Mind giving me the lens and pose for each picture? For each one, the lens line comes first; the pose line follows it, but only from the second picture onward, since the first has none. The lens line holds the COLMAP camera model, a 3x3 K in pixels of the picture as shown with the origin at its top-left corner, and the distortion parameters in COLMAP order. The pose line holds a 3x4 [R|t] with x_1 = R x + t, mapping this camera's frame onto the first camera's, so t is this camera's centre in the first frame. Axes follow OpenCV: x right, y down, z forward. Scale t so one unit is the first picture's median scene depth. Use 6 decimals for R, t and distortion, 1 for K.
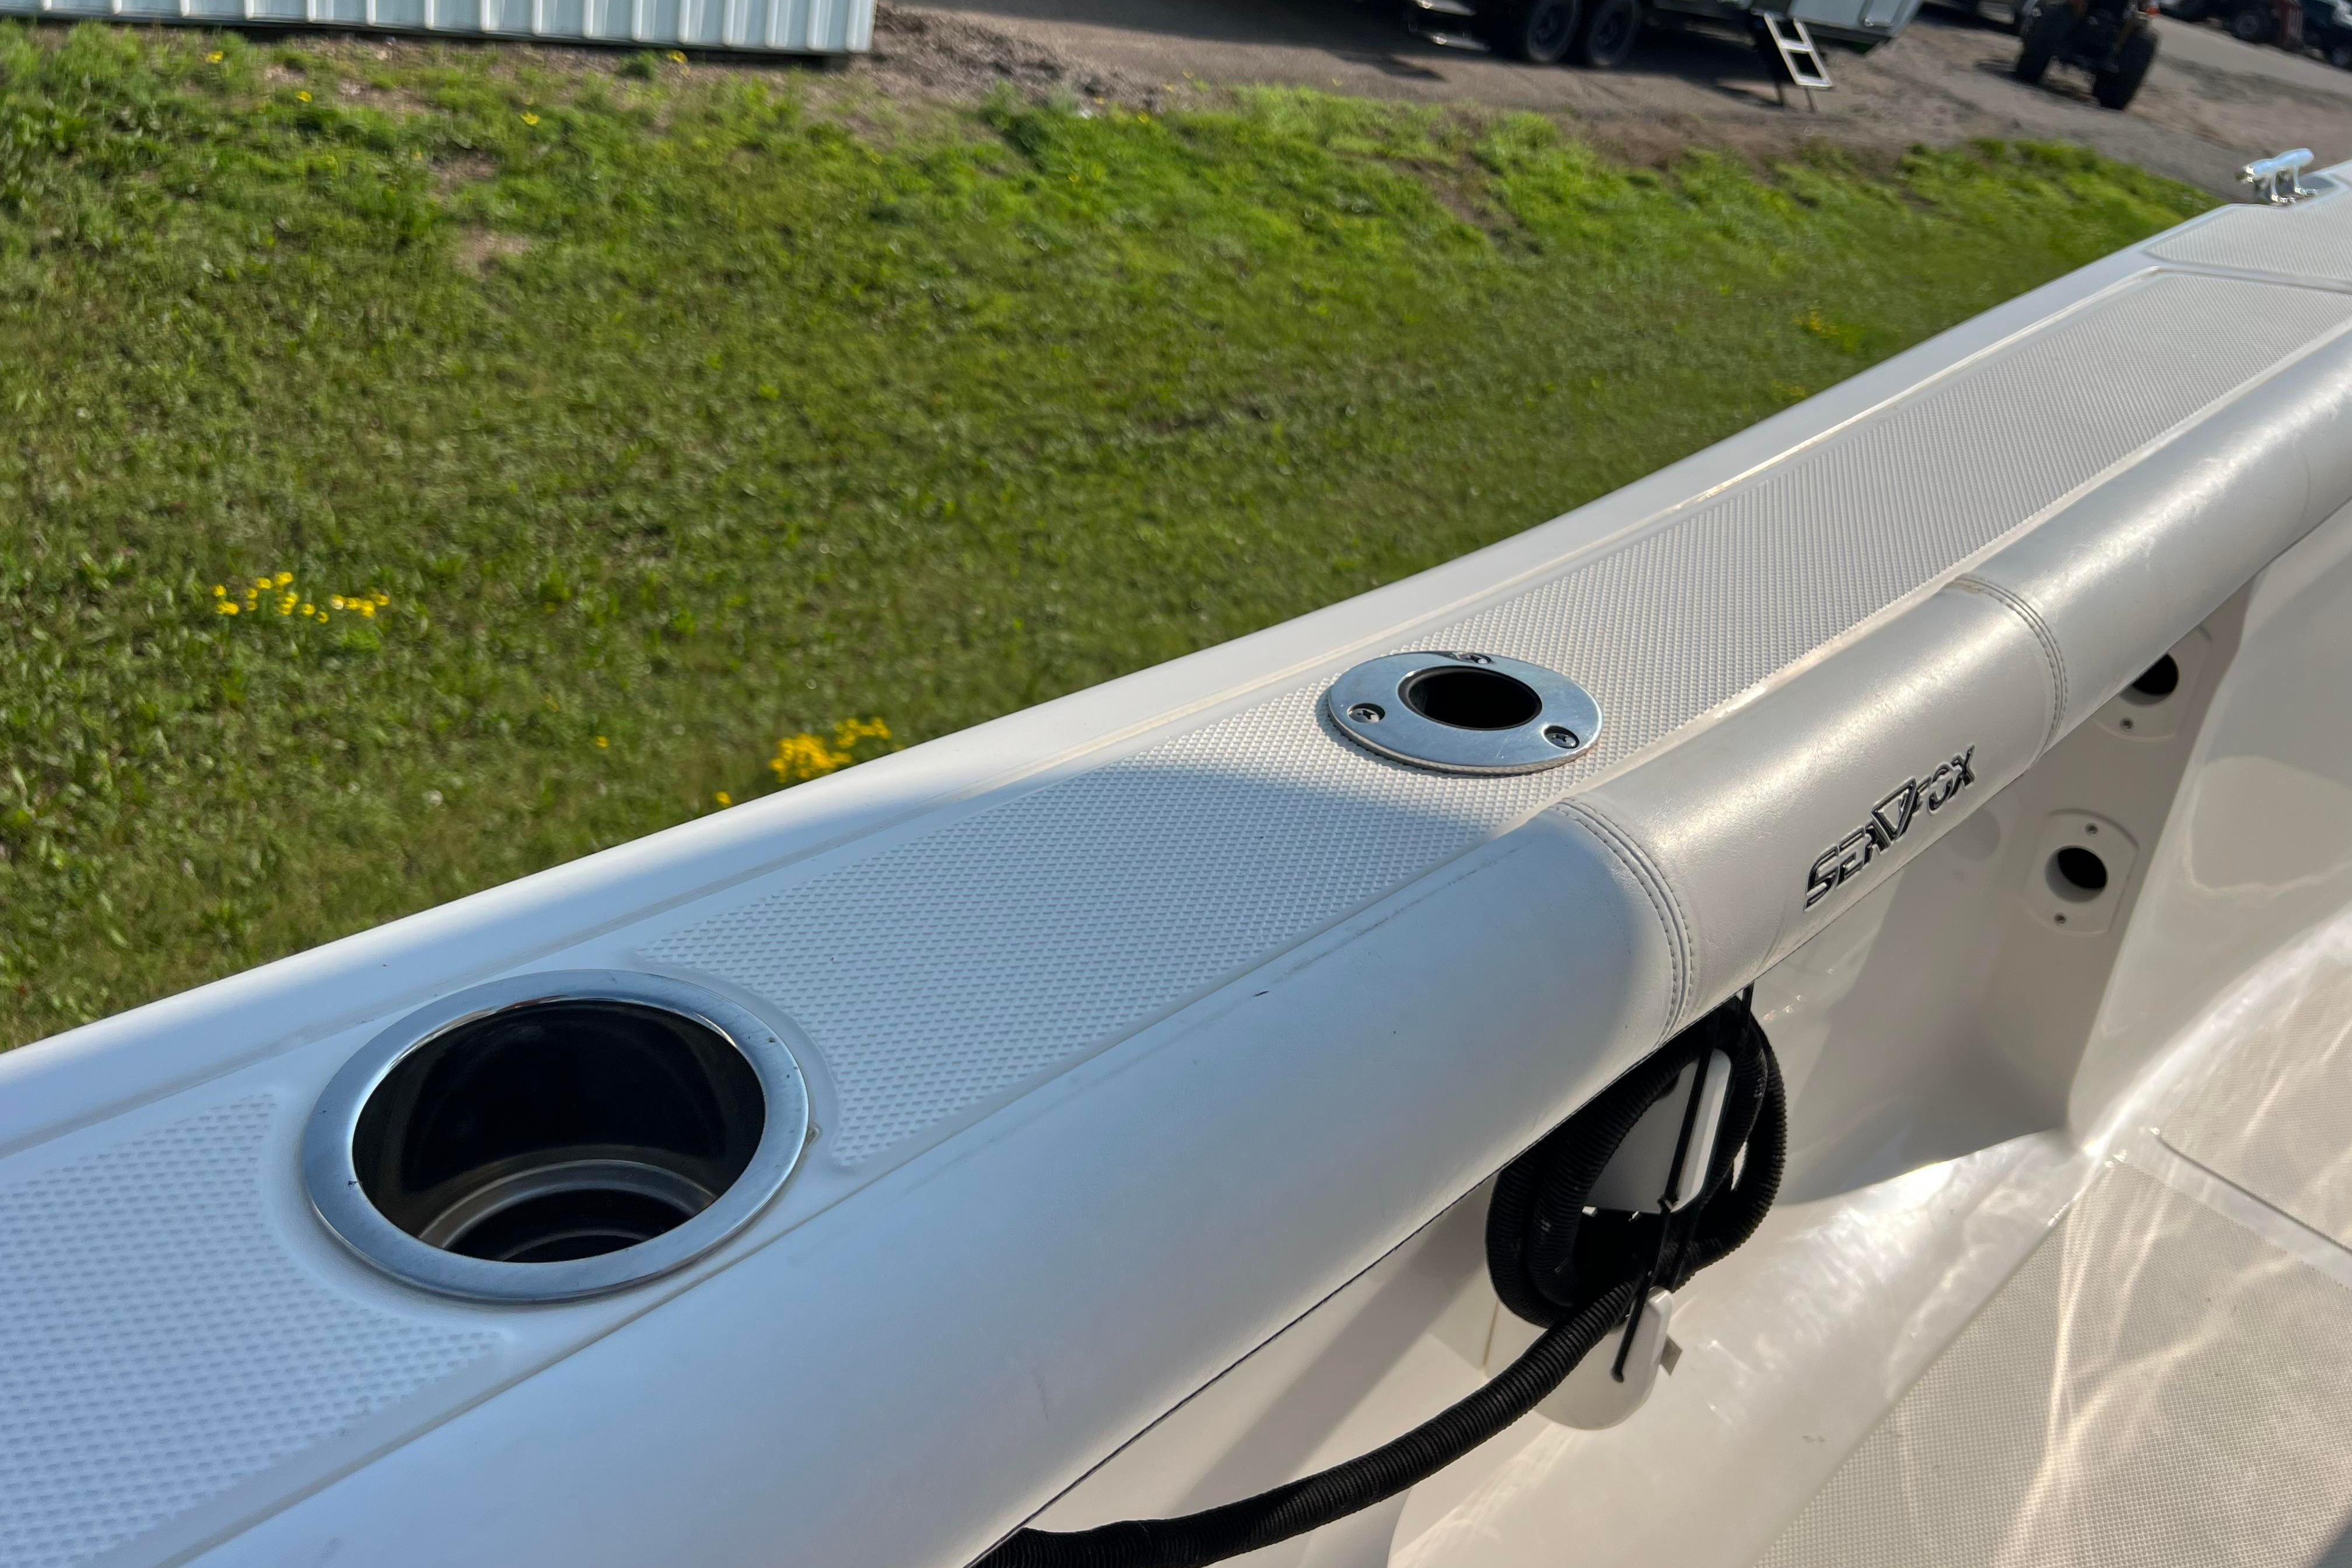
lens RADIAL K [[1741.3, 0, 1221.8], [0, 1741.3, 787.8], [0, 0, 1]] dist [0.031583, -0.044208]
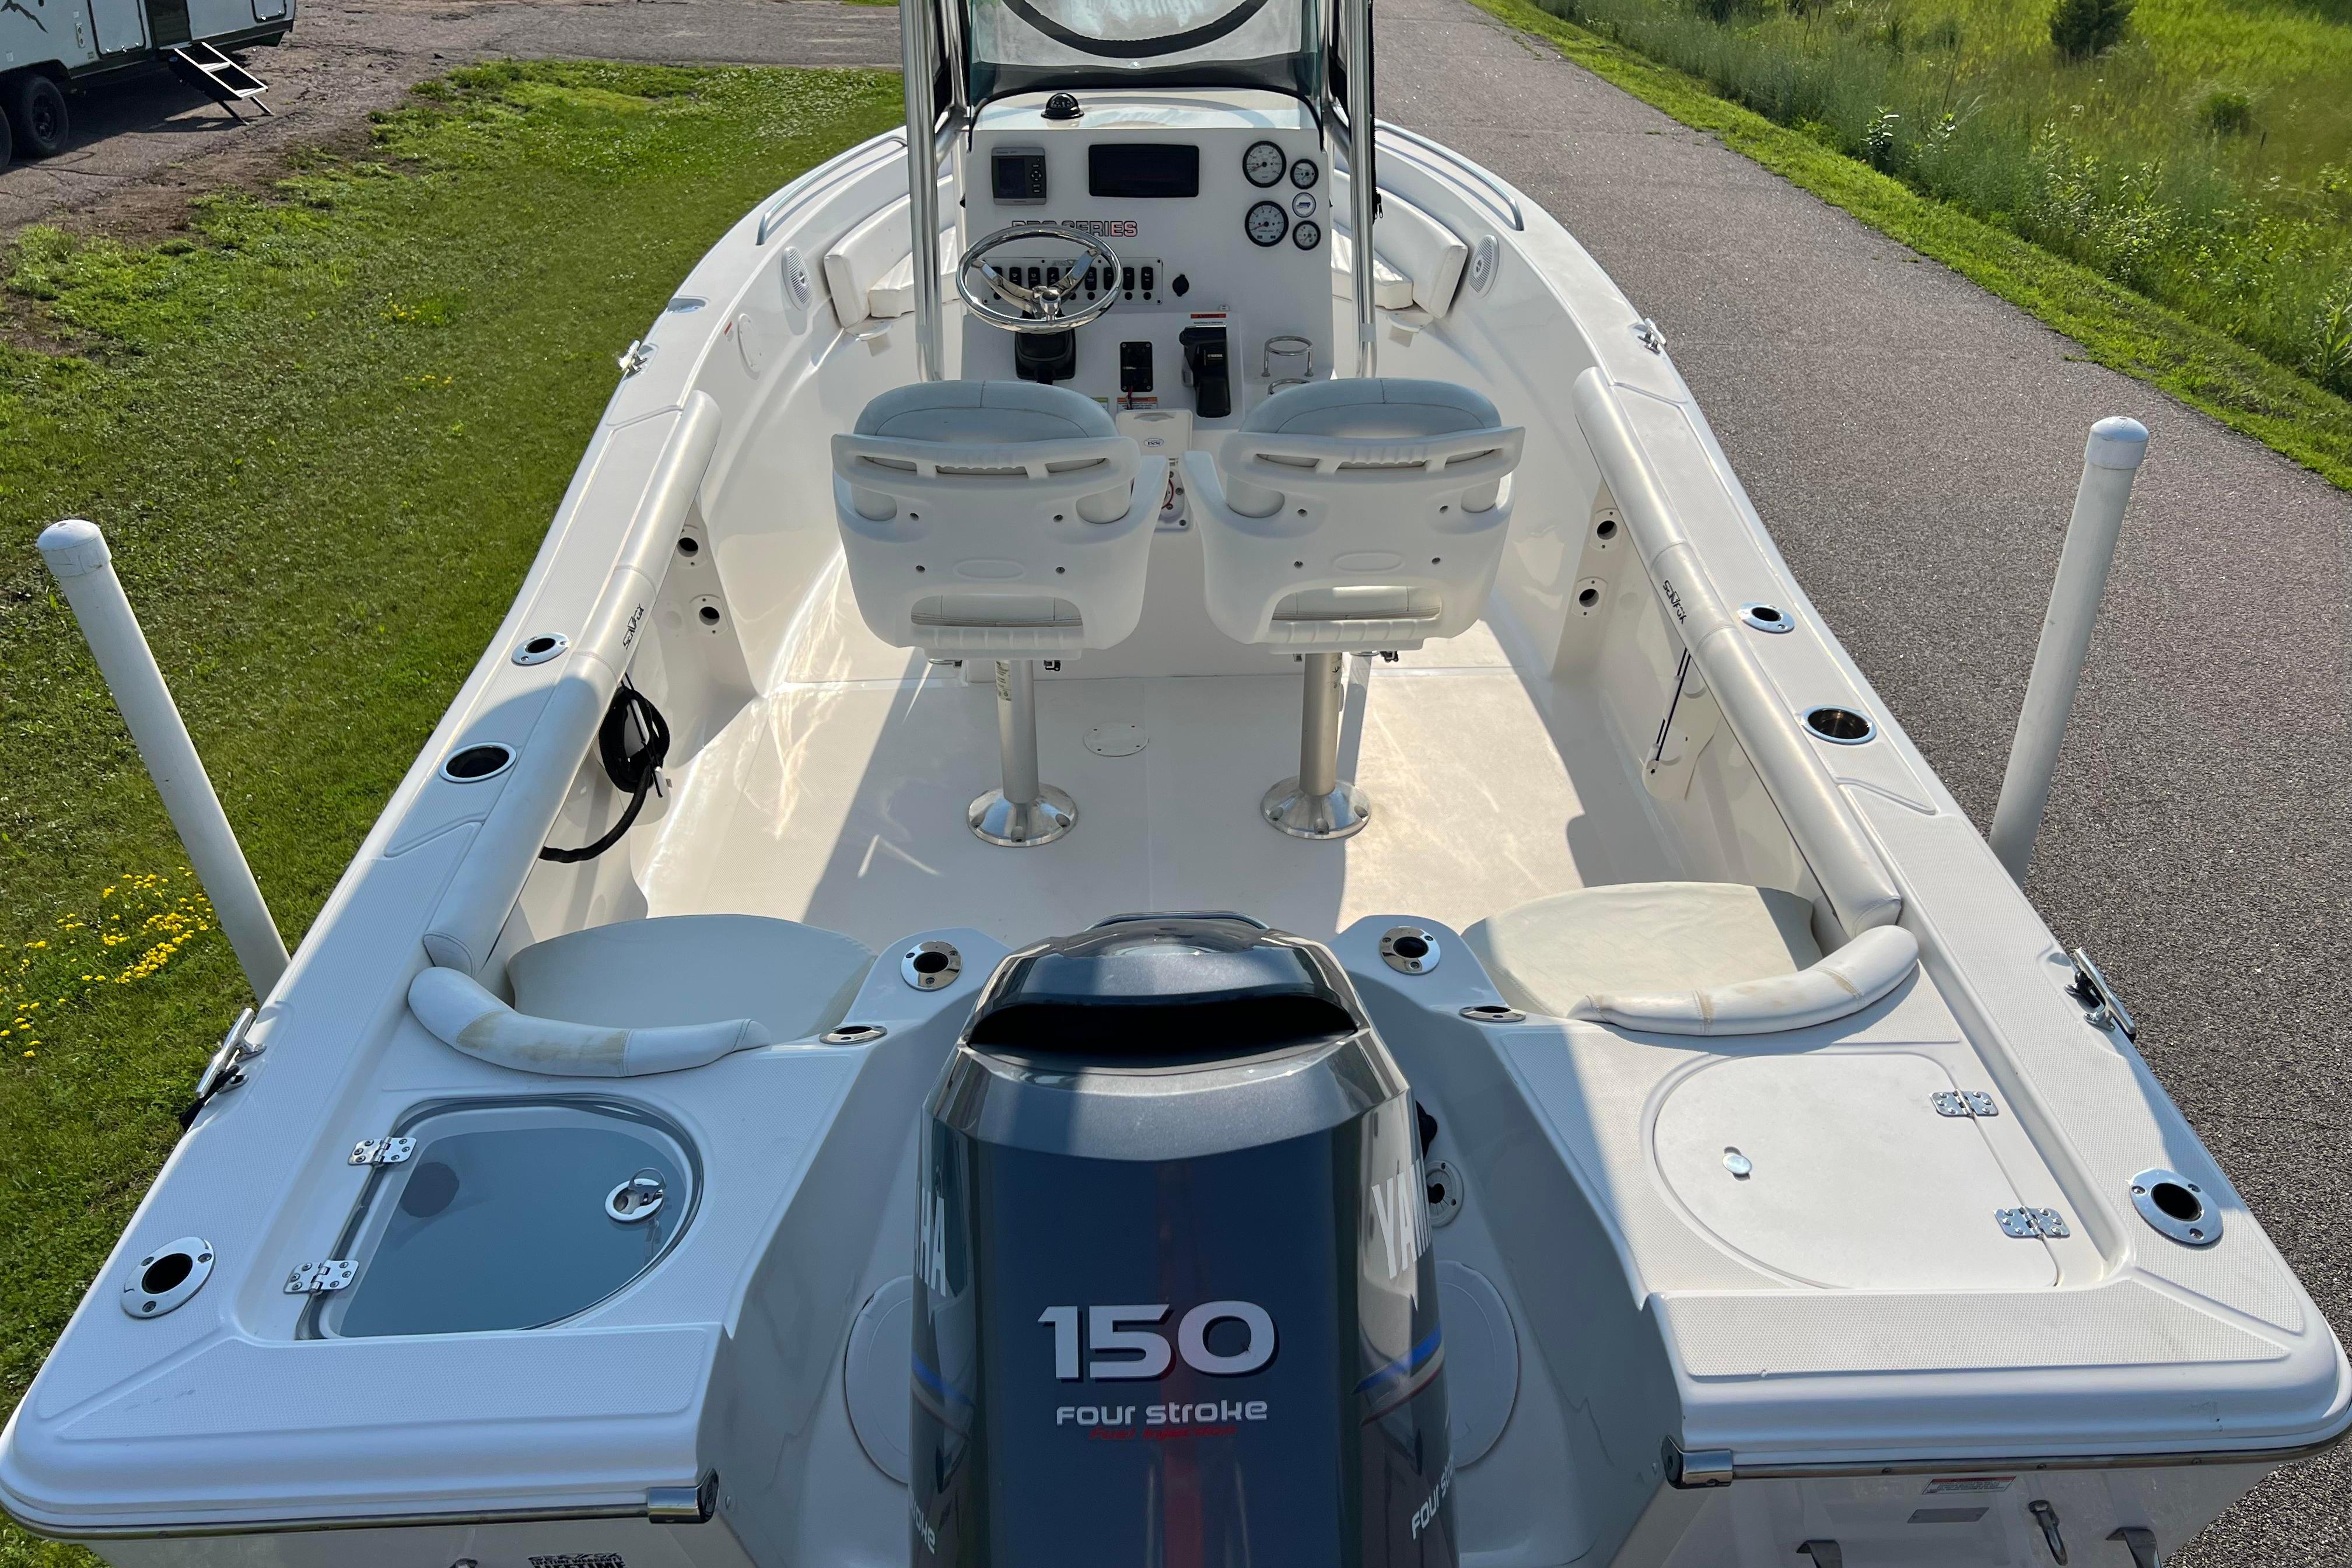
lens RADIAL K [[1743.7, 0, 1191.8], [0, 1743.7, 749.9], [0, 0, 1]] dist [0.037925, -0.047223]
pose [[0.672077, -0.516701, 0.530408, -0.085918], [0.487646, 0.847883, 0.208076, 0.003392], [-0.557237, 0.118808, 0.821810, -0.247279]]
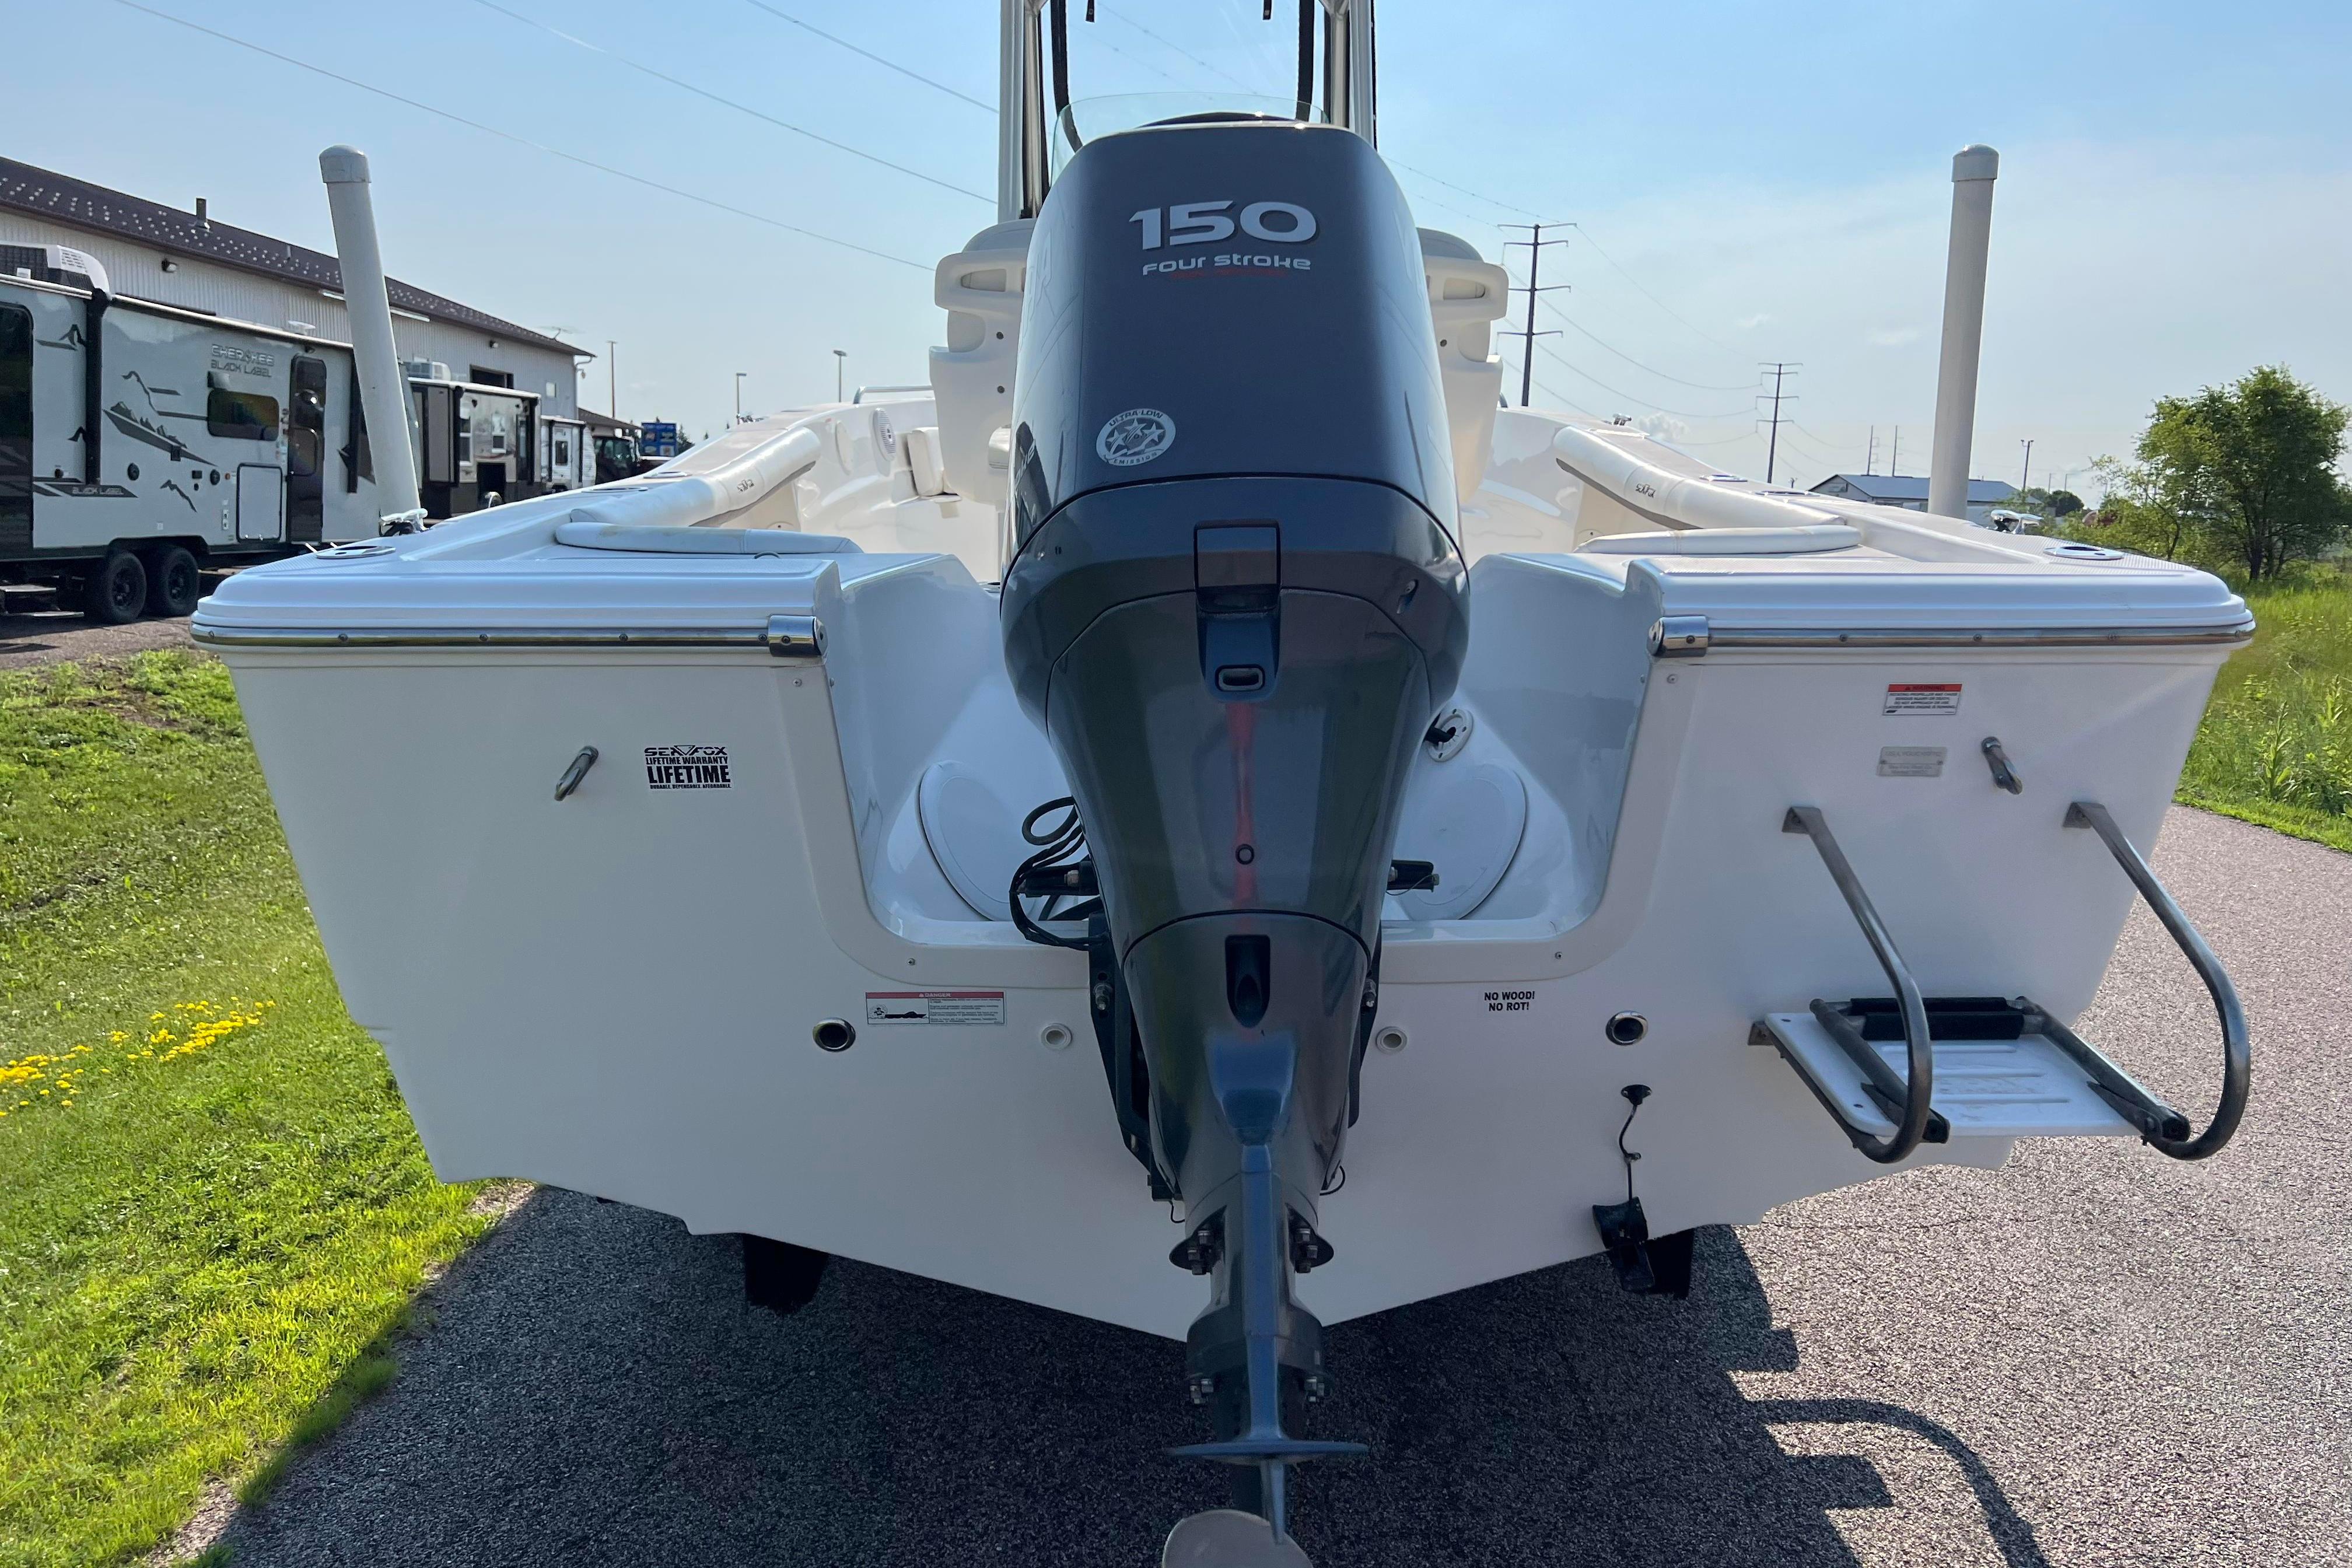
lens RADIAL K [[1741.3, 0, 1221.8], [0, 1741.3, 787.8], [0, 0, 1]] dist [0.031583, -0.044208]
pose [[0.672301, -0.304524, 0.674742, -0.171161], [0.475602, 0.876155, -0.078455, 0.129598], [-0.567288, 0.373653, 0.733872, -0.234089]]
